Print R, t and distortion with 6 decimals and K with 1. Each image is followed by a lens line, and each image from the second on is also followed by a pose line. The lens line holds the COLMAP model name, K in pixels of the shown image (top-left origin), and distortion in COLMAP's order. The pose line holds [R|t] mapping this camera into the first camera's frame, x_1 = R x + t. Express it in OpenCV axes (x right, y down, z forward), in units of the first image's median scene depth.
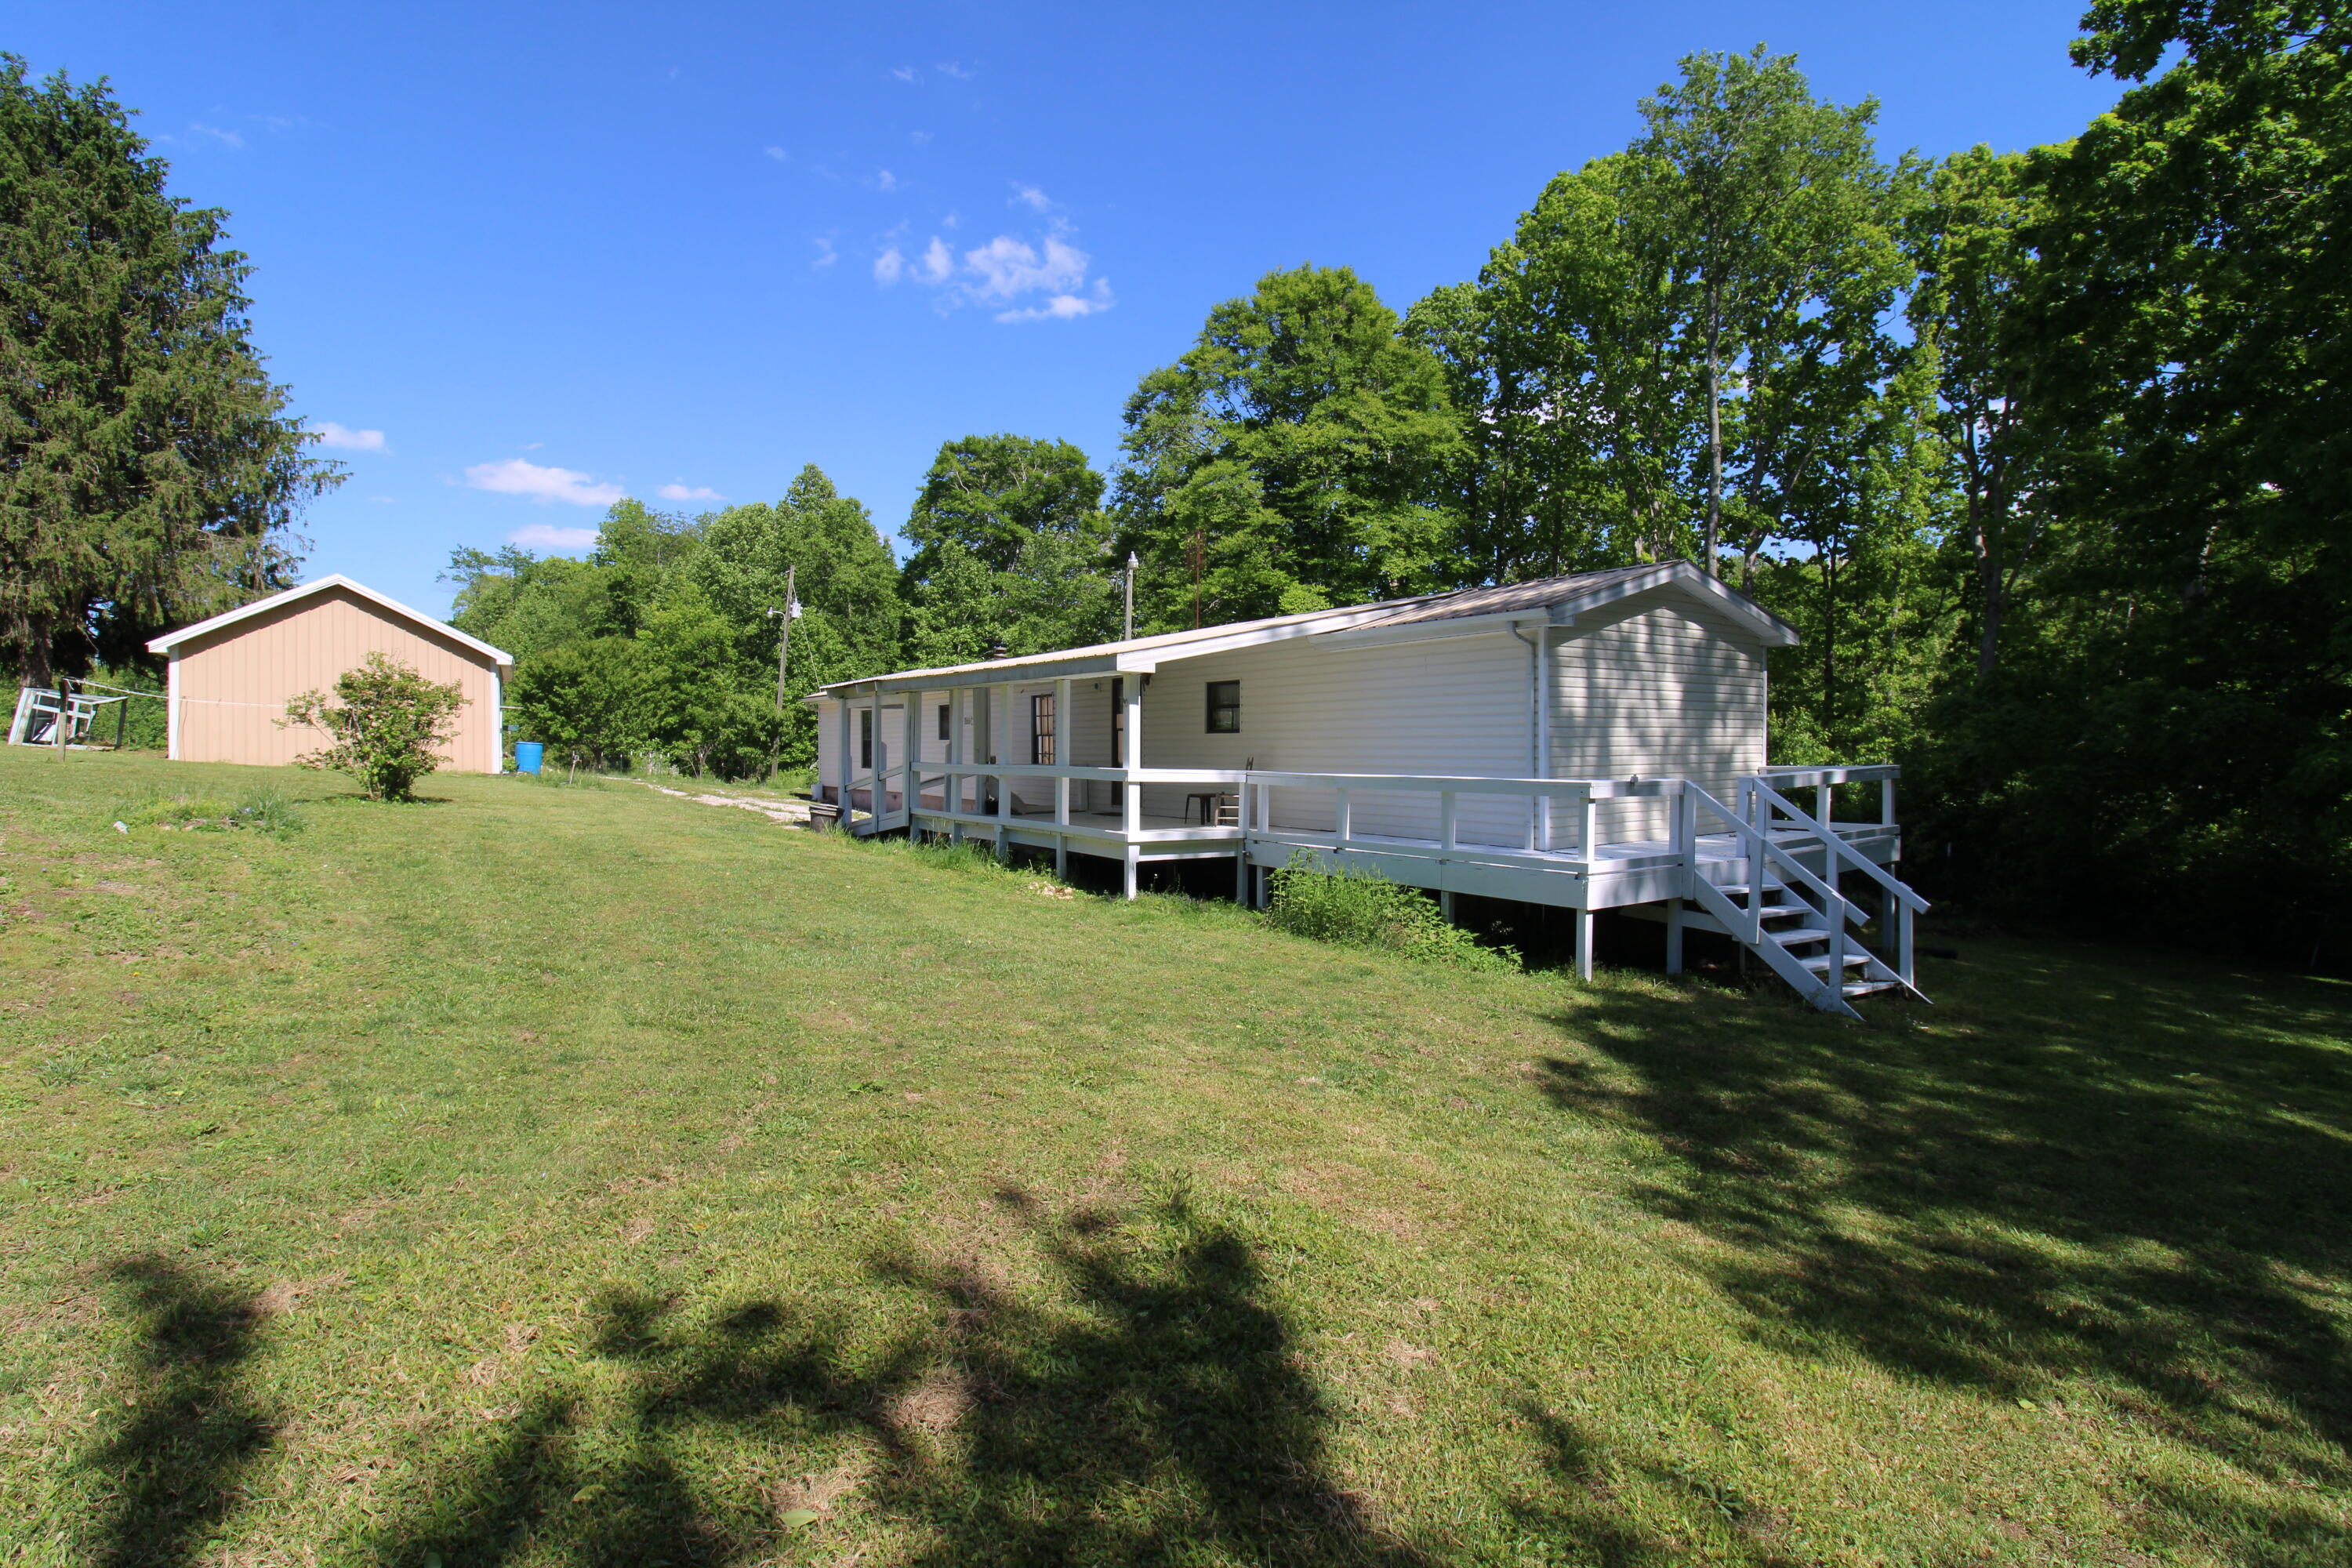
lens RADIAL K [[1086.7, 0, 1176.1], [0, 1086.7, 764.8], [0, 0, 1]] dist [-0.001013, -0.013225]
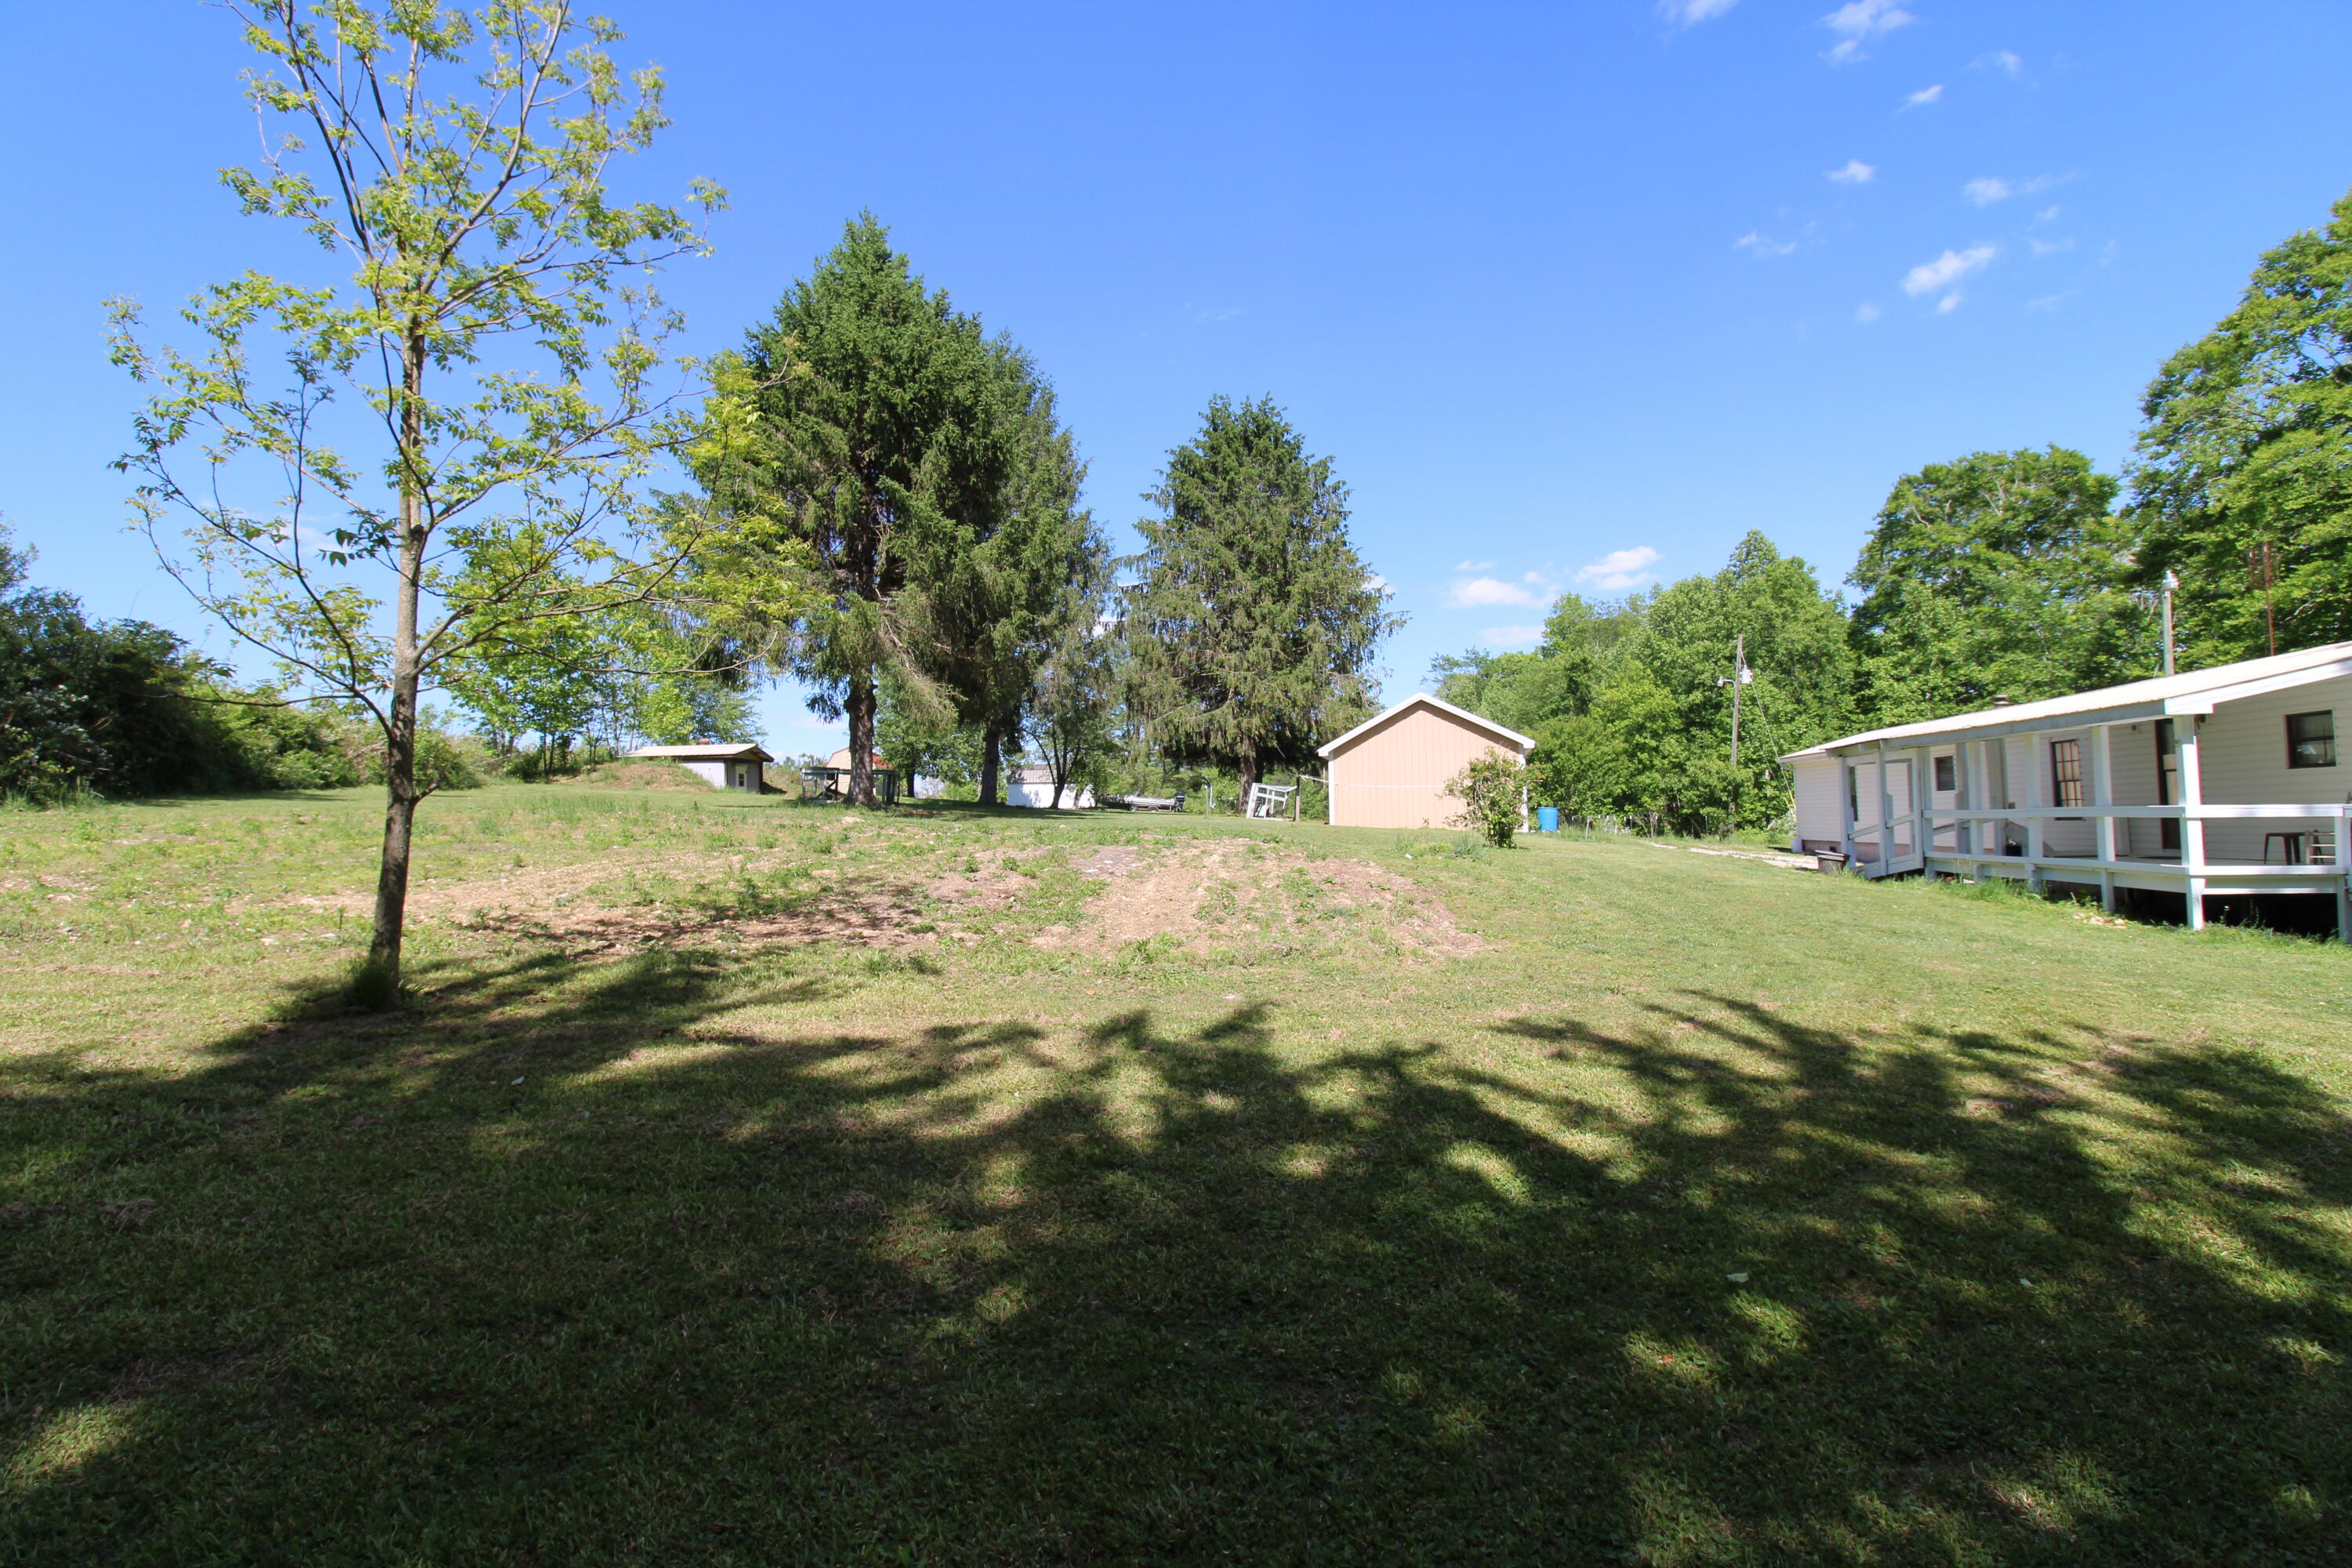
lens RADIAL K [[1091.3, 0, 1175.7], [0, 1091.3, 775.4], [0, 0, 1]] dist [-0.001548, -0.013072]
pose [[0.704979, -0.054028, -0.707167, 0.003307], [0.017587, 0.998119, -0.058725, 0.008802], [0.709010, 0.028963, 0.704603, -0.205525]]
